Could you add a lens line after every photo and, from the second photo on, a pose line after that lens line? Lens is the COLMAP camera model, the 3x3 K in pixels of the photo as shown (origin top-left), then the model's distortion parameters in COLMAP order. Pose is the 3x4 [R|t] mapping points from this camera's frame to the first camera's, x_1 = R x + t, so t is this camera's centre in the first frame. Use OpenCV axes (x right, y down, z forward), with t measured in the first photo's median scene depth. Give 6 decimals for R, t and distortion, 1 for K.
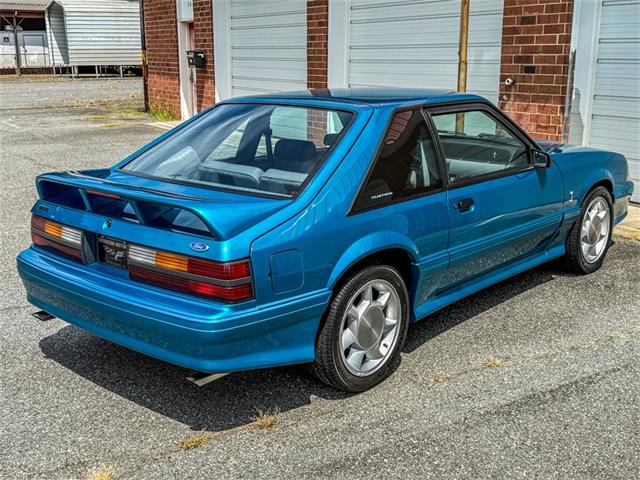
lens RADIAL K [[743.0, 0, 334.4], [0, 743.0, 234.5], [0, 0, 1]] dist [0.050543, 0.000000]
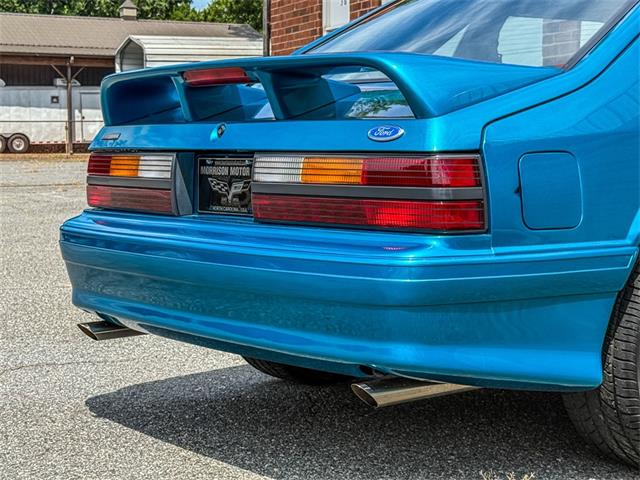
lens RADIAL K [[1260.1, 0, 318.3], [0, 1260.1, 239.7], [0, 0, 1]] dist [0.202733, 0.000000]
pose [[0.980788, 0.006028, -0.194983, -0.041826], [-0.035759, 0.988142, -0.149322, 0.184165], [0.191770, 0.153426, 0.969373, 0.100448]]
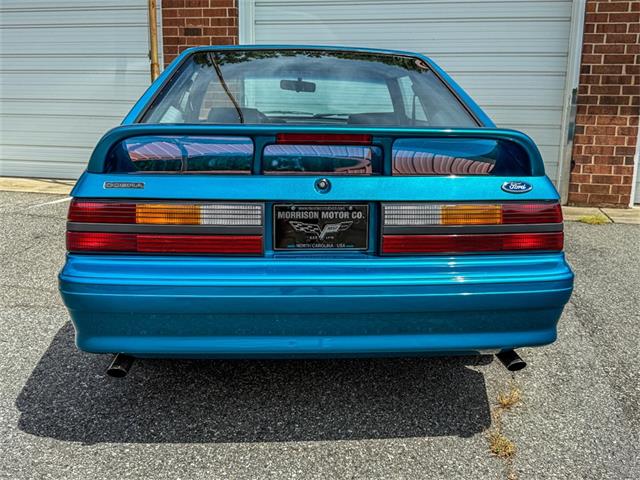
lens RADIAL K [[634.4, 0, 321.3], [0, 634.4, 234.4], [0, 0, 1]] dist [0.016375, 0.000000]
pose [[0.714562, -0.125259, 0.688267, -0.632586], [0.148126, 0.988623, 0.026136, 0.013990], [-0.683710, 0.083275, 0.724987, 0.534580]]
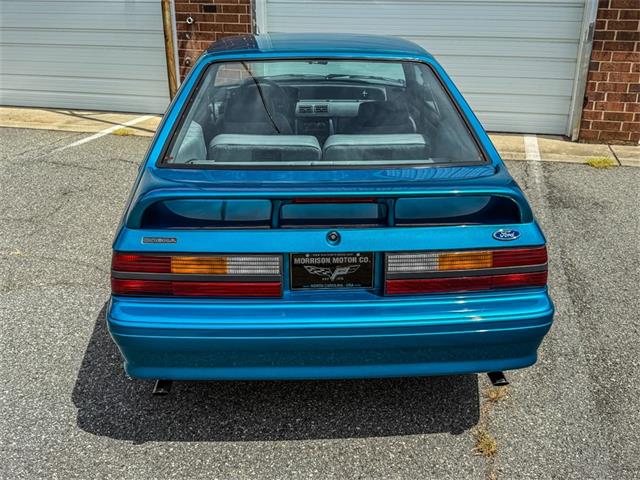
lens RADIAL K [[634.4, 0, 323.8], [0, 634.4, 232.8], [0, 0, 1]] dist [0.016375, 0.000000]
pose [[0.726168, -0.240588, 0.644048, -0.652210], [0.156203, 0.970009, 0.186233, -0.125411], [-0.669538, -0.034634, 0.741970, 0.478400]]
